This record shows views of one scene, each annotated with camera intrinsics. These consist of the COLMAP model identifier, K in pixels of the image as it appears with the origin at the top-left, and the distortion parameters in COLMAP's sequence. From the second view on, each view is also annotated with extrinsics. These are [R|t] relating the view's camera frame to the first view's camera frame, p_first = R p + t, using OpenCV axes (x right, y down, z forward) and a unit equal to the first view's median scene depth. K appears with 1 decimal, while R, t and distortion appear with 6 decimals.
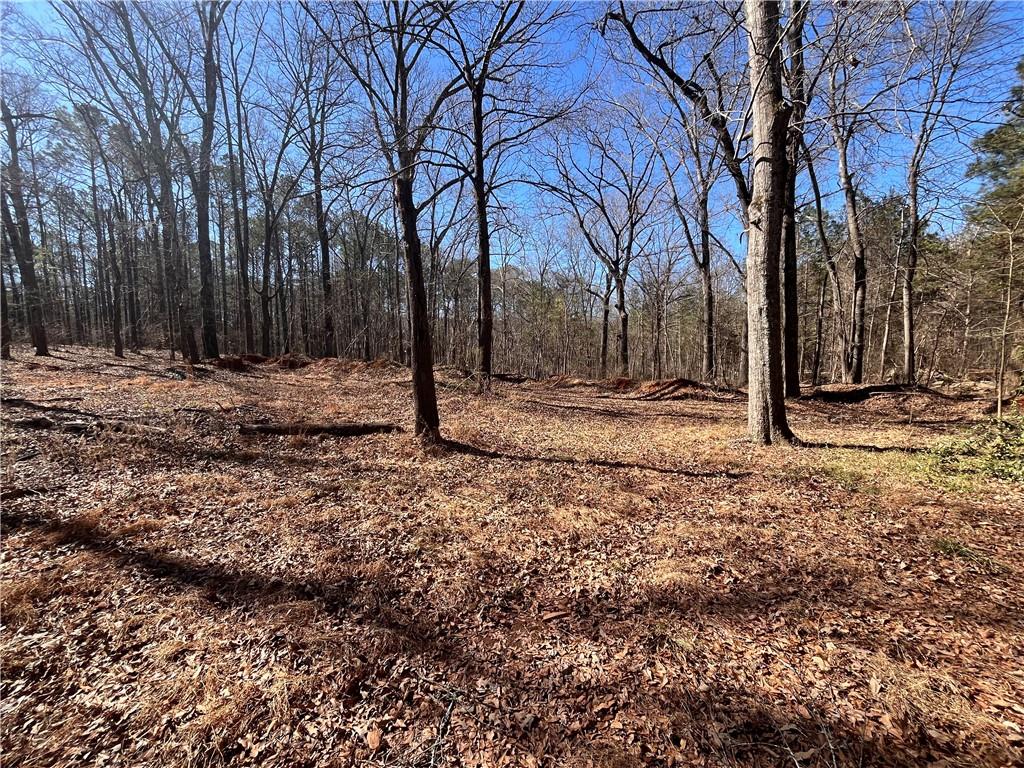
lens RADIAL K [[413.4, 0, 508.0], [0, 413.4, 384.2], [0, 0, 1]] dist [-0.001230, -0.000262]
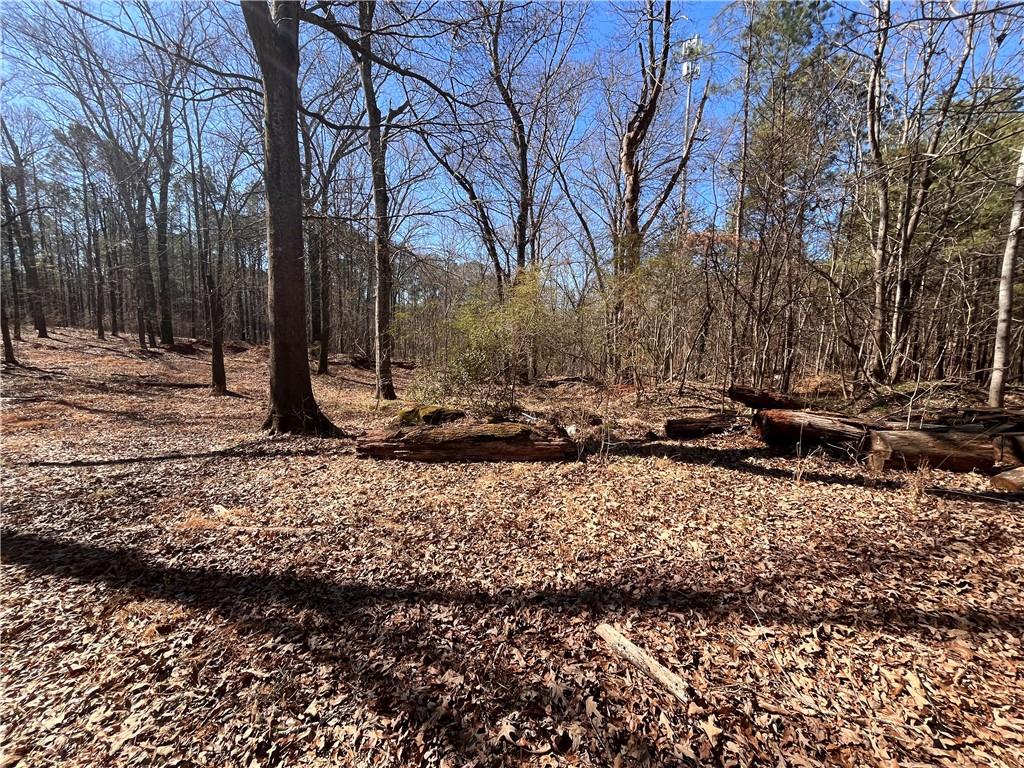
lens RADIAL K [[413.4, 0, 508.0], [0, 413.4, 384.2], [0, 0, 1]] dist [-0.001230, -0.000262]
pose [[0.999391, 0.034547, 0.004953, 0.460730], [-0.034674, 0.998994, 0.028430, -0.006724], [-0.003966, -0.028585, 0.999584, -0.424076]]
